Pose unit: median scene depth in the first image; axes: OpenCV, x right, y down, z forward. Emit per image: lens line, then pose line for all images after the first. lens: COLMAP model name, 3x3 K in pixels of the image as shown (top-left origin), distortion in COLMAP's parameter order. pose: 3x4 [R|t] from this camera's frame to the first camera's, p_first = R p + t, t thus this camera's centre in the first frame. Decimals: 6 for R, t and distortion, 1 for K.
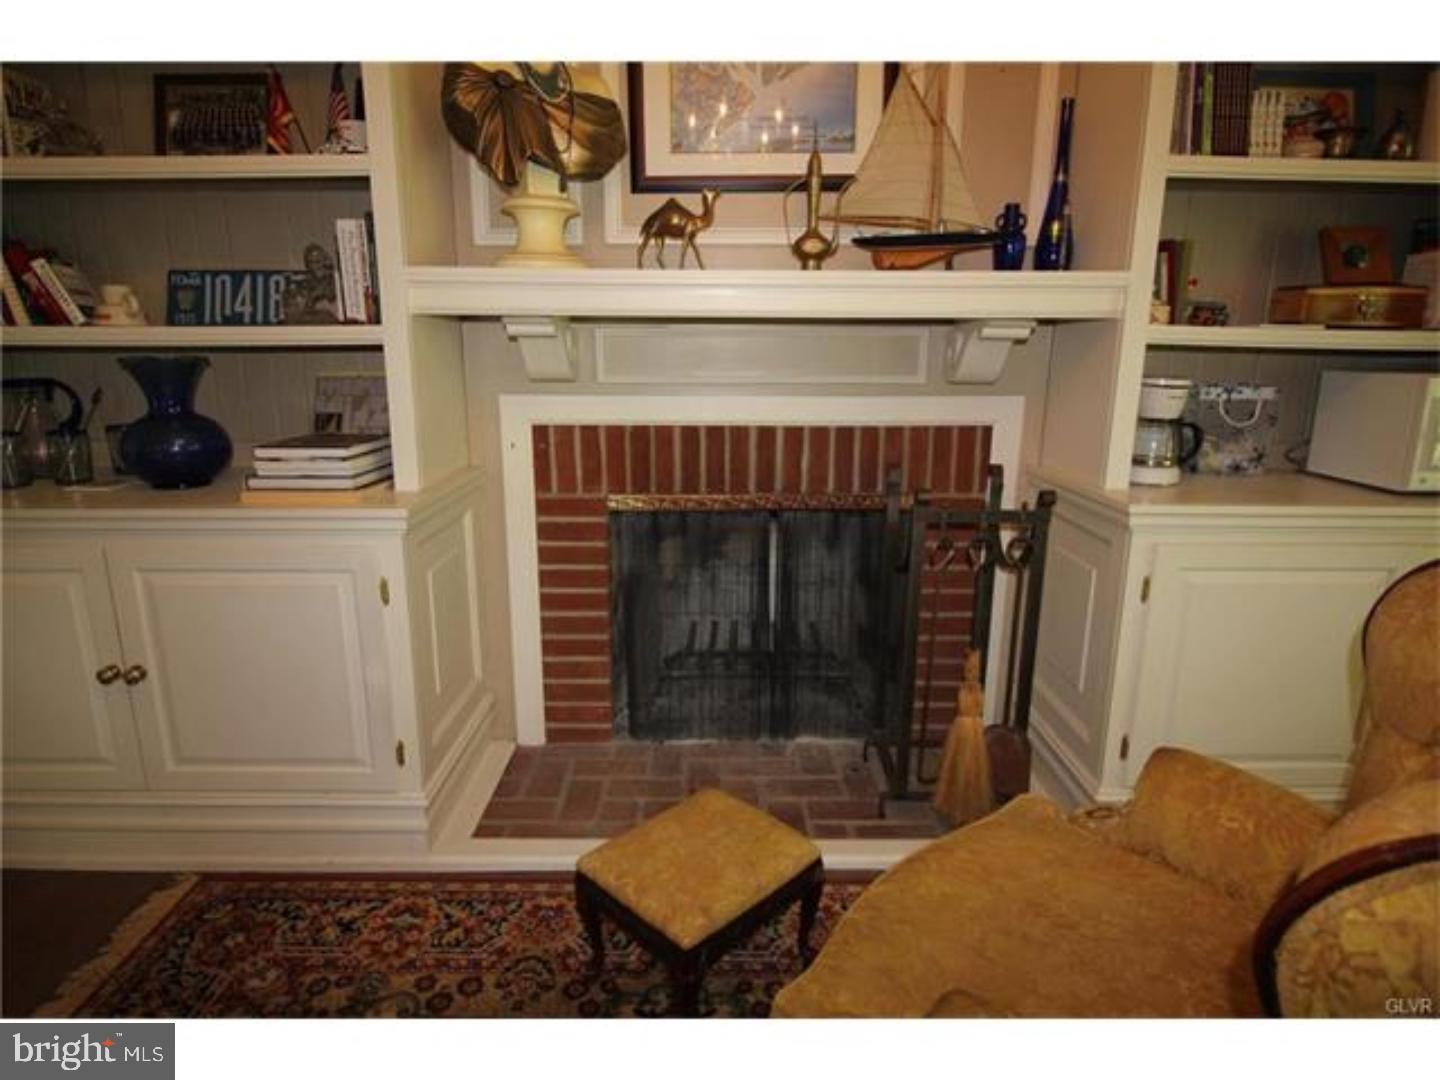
lens RADIAL K [[830.8, 0, 719.3], [0, 830.8, 522.4], [0, 0, 1]] dist [-0.006545, -0.000247]
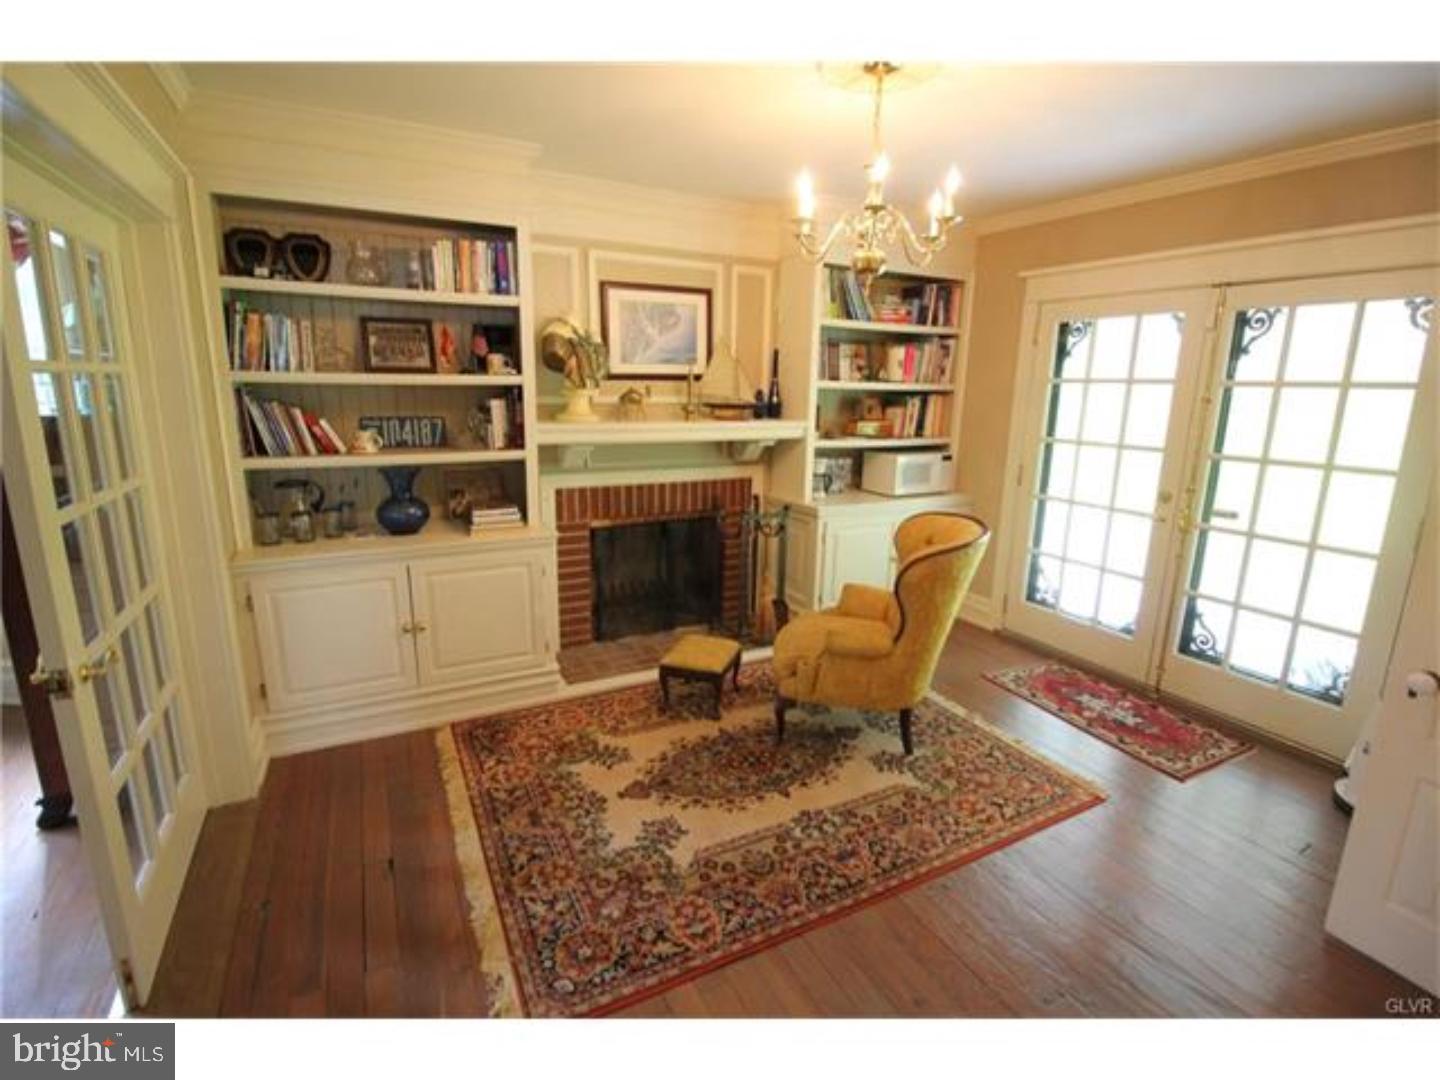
lens RADIAL K [[676.7, 0, 720.0], [0, 676.7, 540.0], [0, 0, 1]] dist [-0.018038, -0.000785]
pose [[0.884138, -0.093733, 0.457728, -0.715644], [0.091896, 0.995420, 0.026337, -0.001841], [-0.458100, 0.018778, 0.888702, -0.729842]]
